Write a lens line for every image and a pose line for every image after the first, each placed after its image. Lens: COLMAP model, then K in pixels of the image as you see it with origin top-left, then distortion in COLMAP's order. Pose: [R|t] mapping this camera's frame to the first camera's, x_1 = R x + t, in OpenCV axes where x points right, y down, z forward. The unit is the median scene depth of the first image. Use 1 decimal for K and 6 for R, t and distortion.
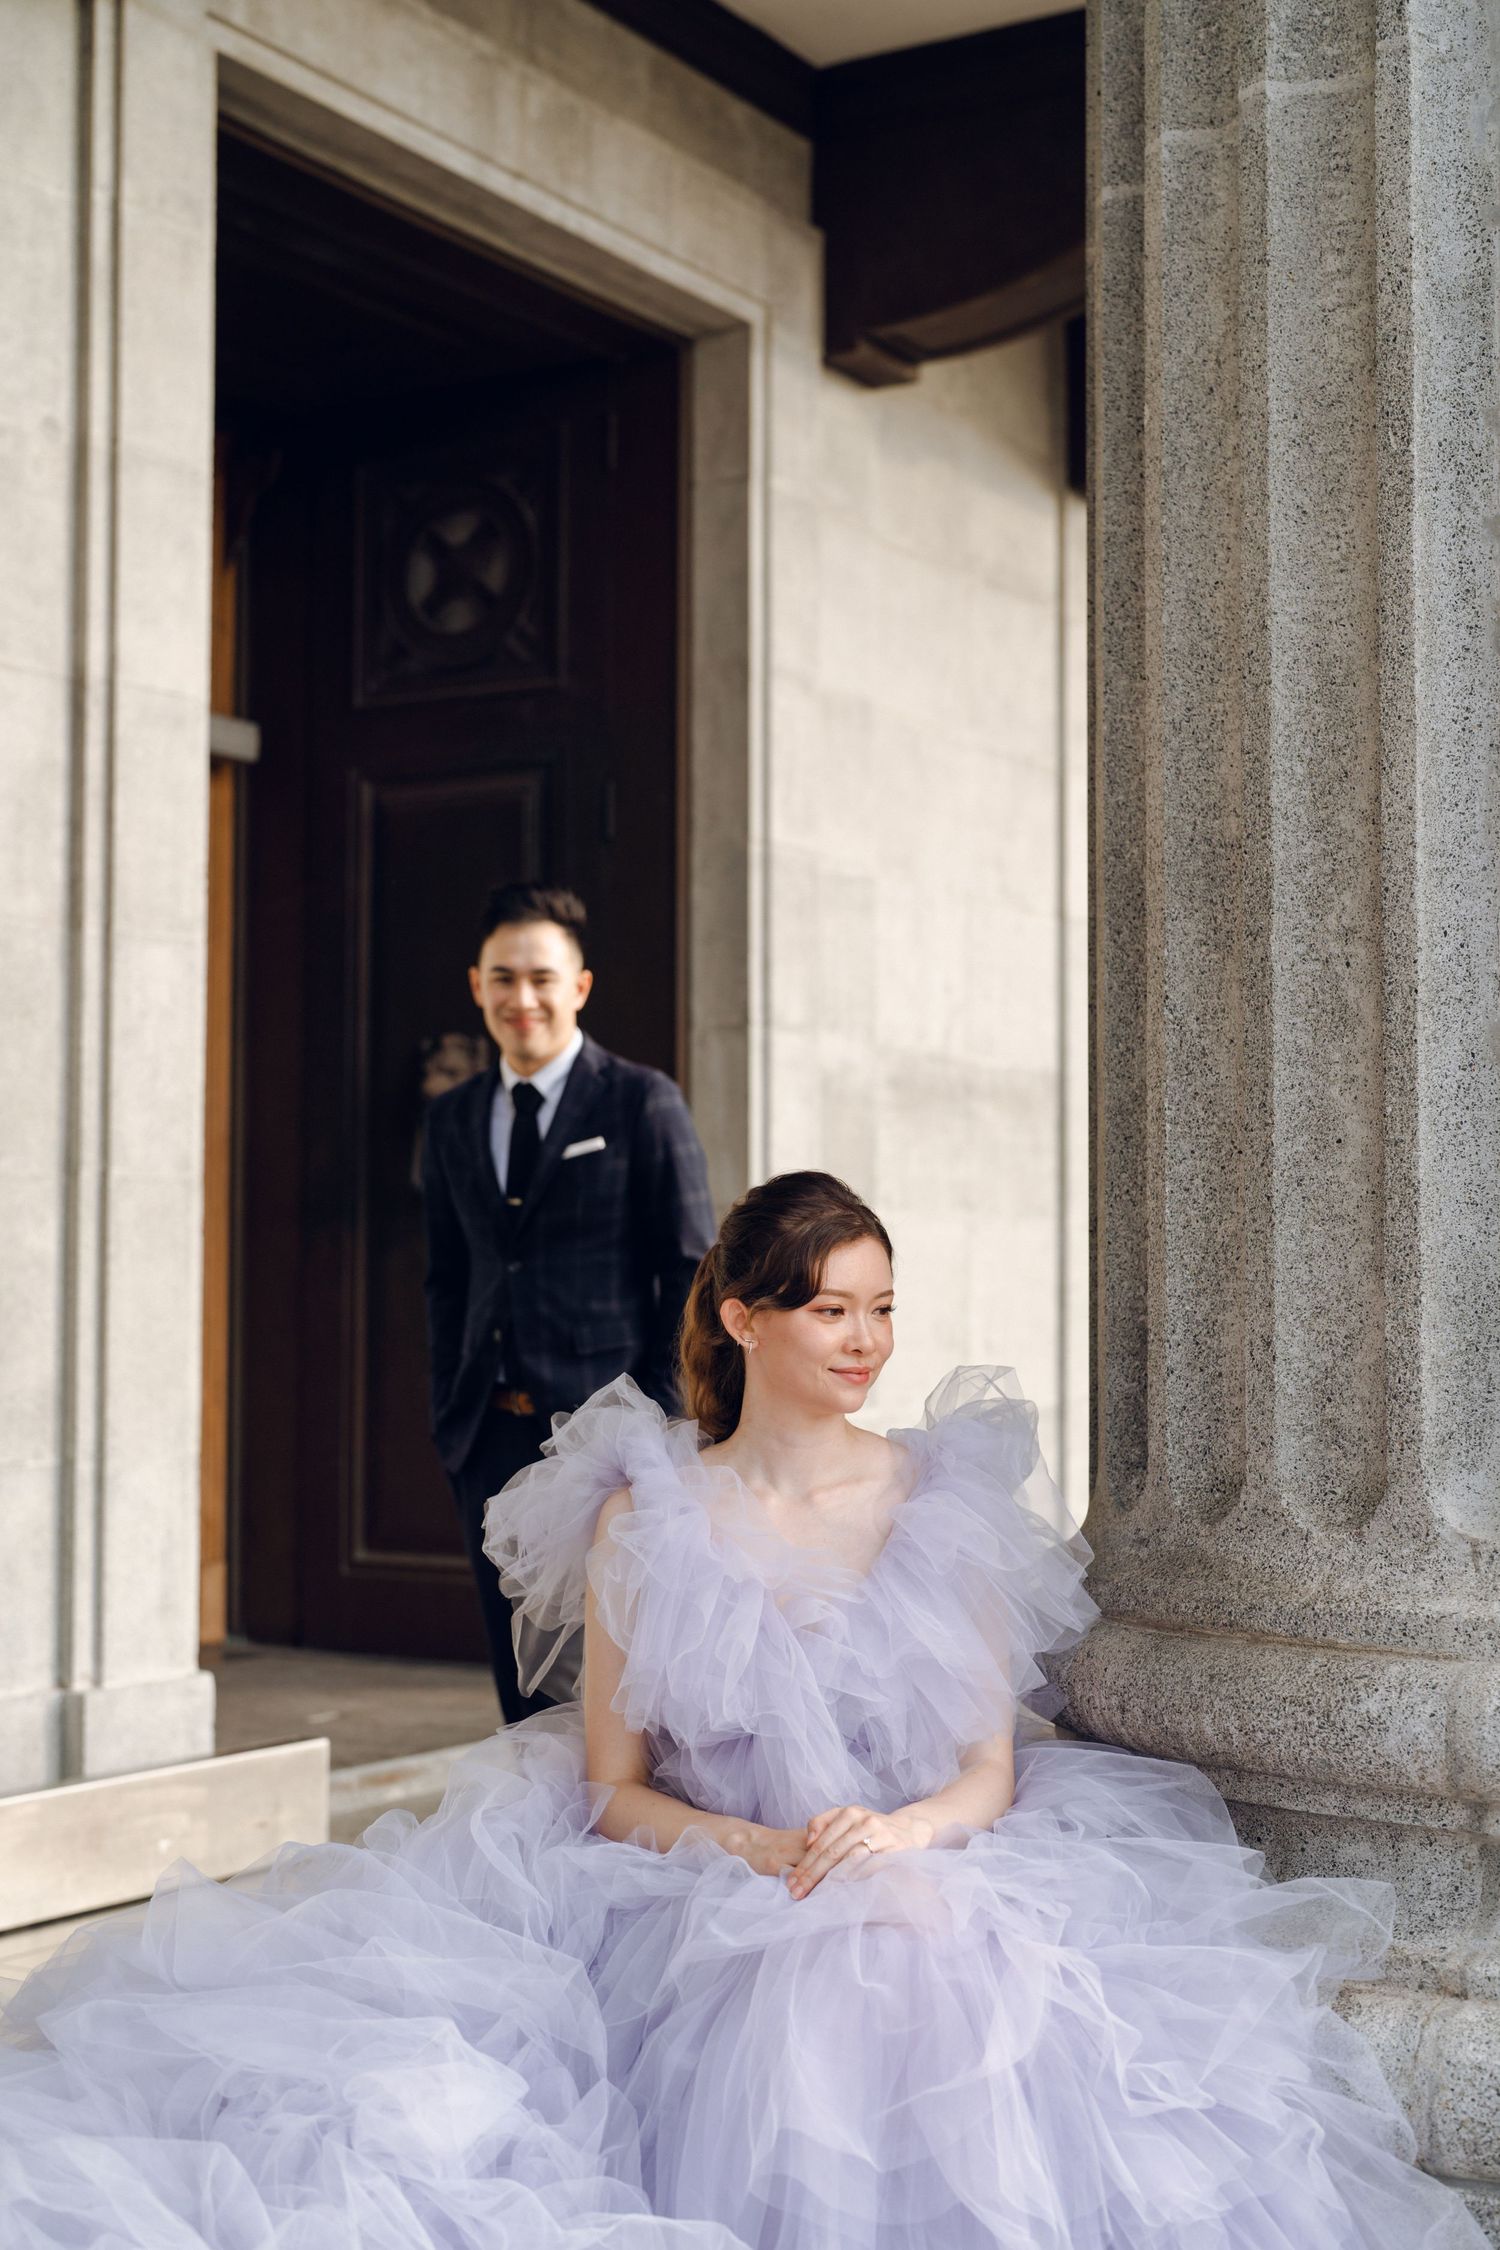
lens RADIAL K [[3127.4, 0, 770.4], [0, 3127.4, 1133.3], [0, 0, 1]] dist [-0.012939, 0.104206]
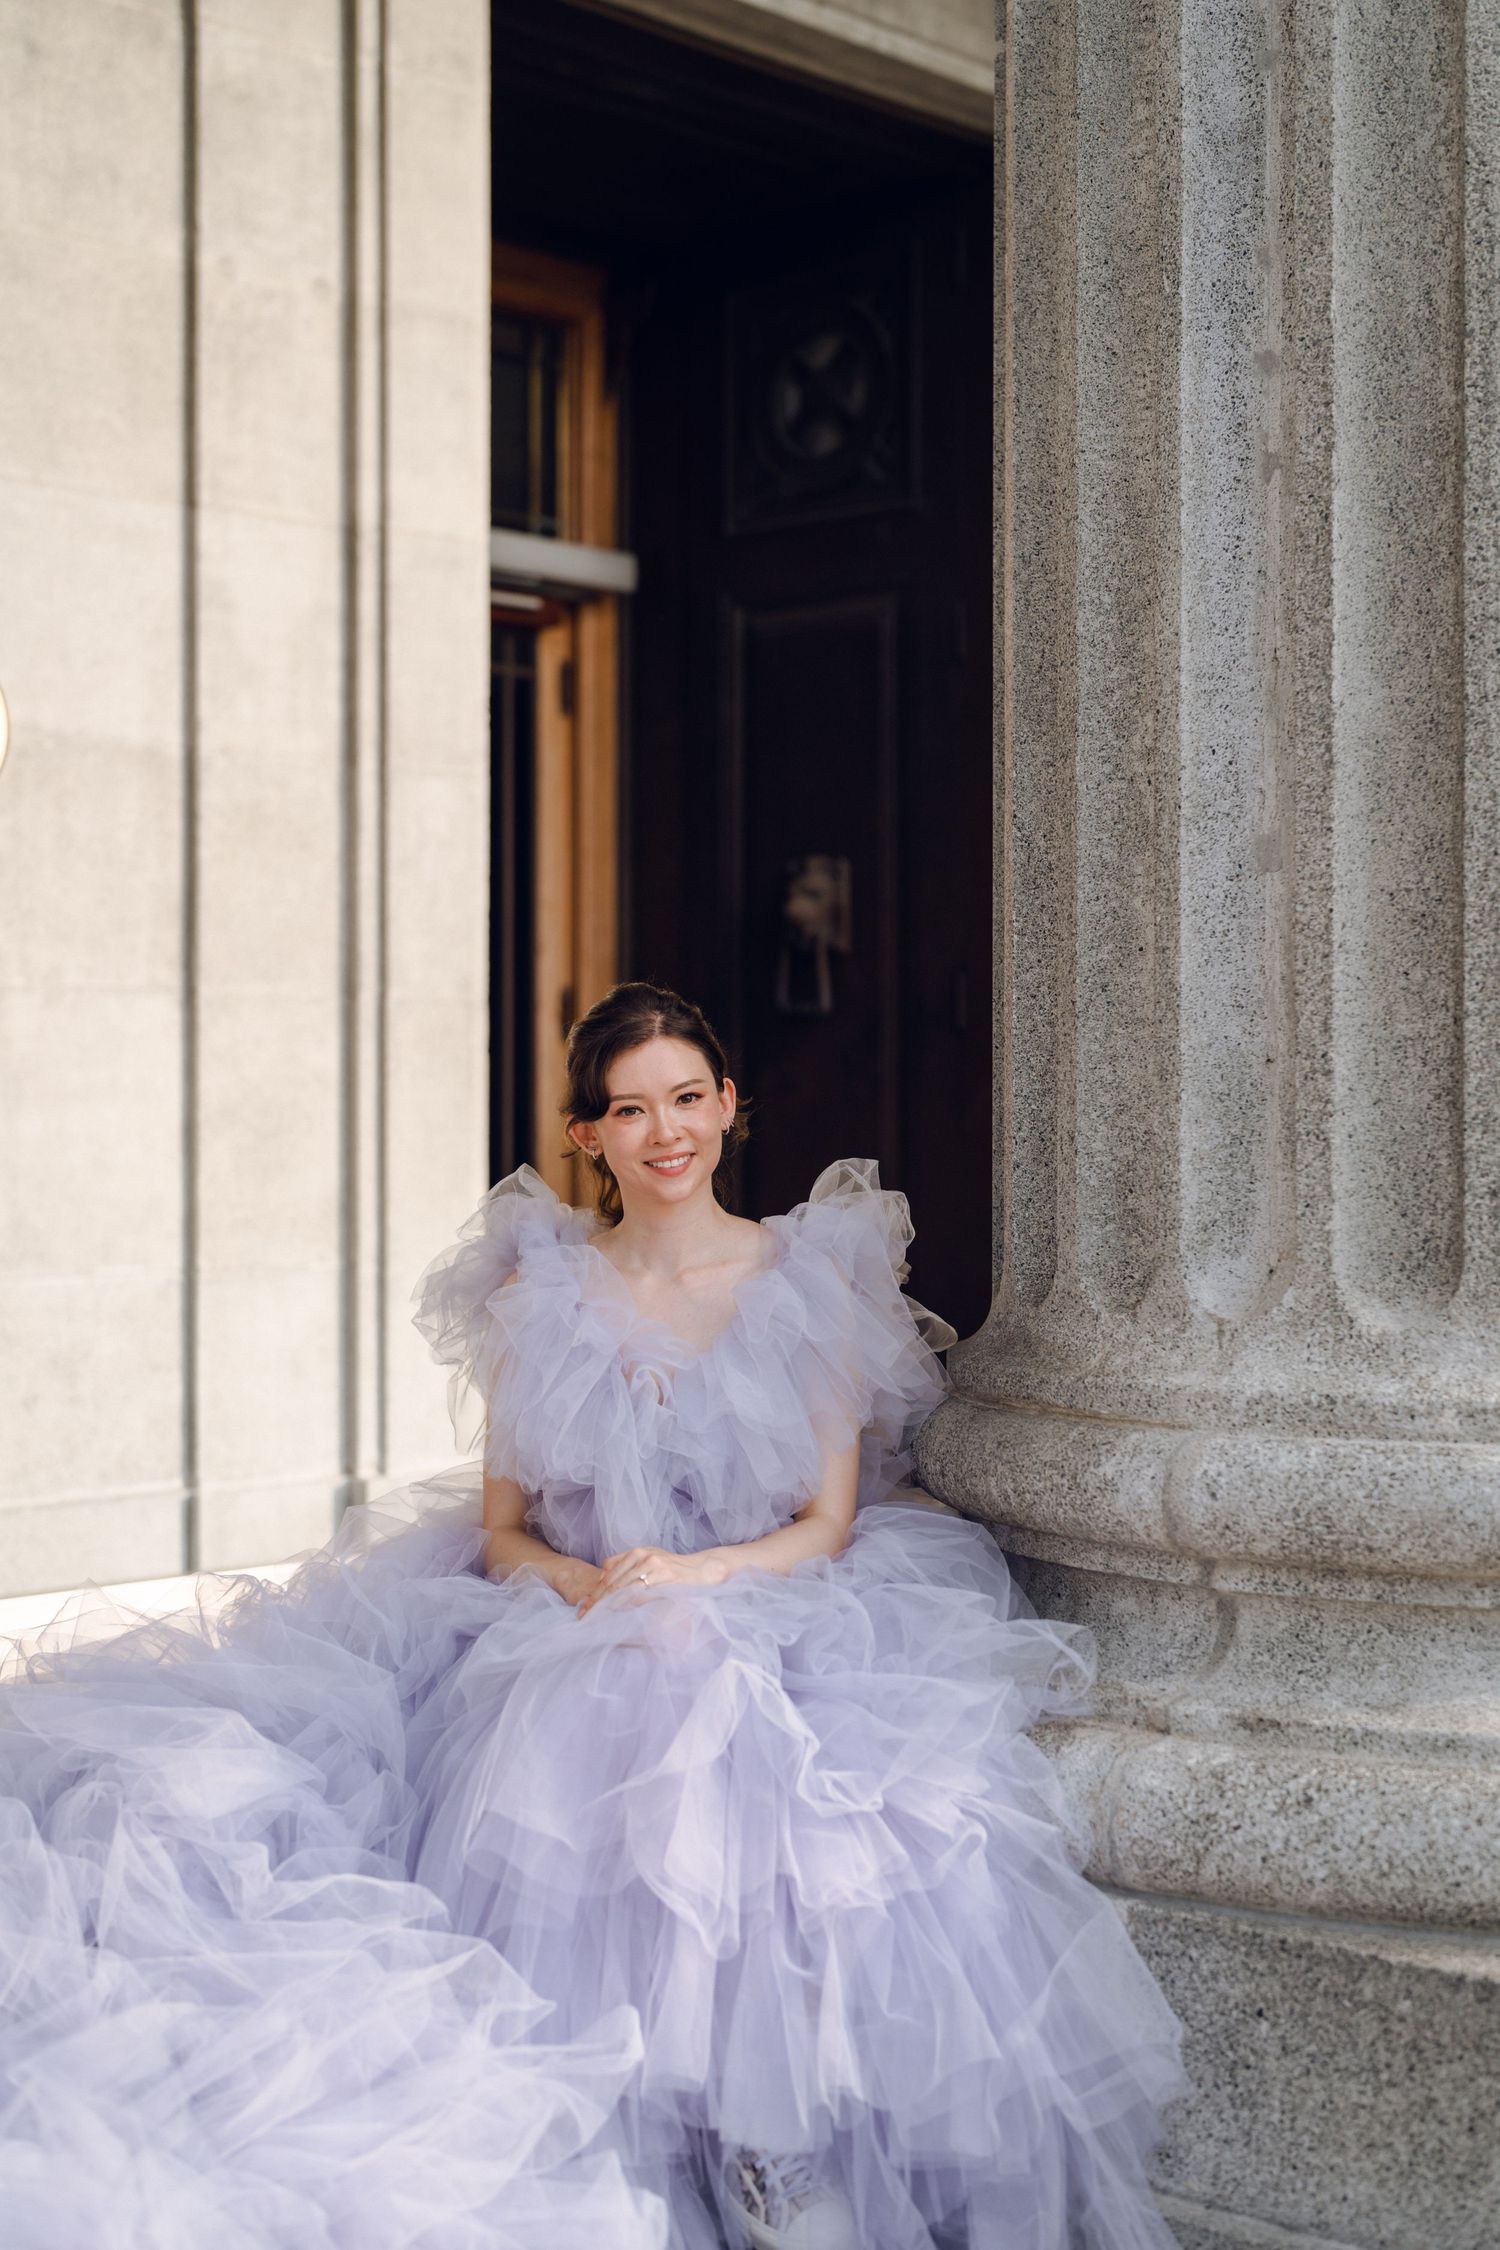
lens RADIAL K [[3317.4, 0, 857.4], [0, 3317.4, 1140.0], [0, 0, 1]] dist [-0.023952, 0.142092]
pose [[0.978302, 0.000167, -0.207183, 0.328586], [0.011259, 0.998479, 0.053970, 0.005478], [0.206877, -0.055132, 0.976812, -0.130640]]
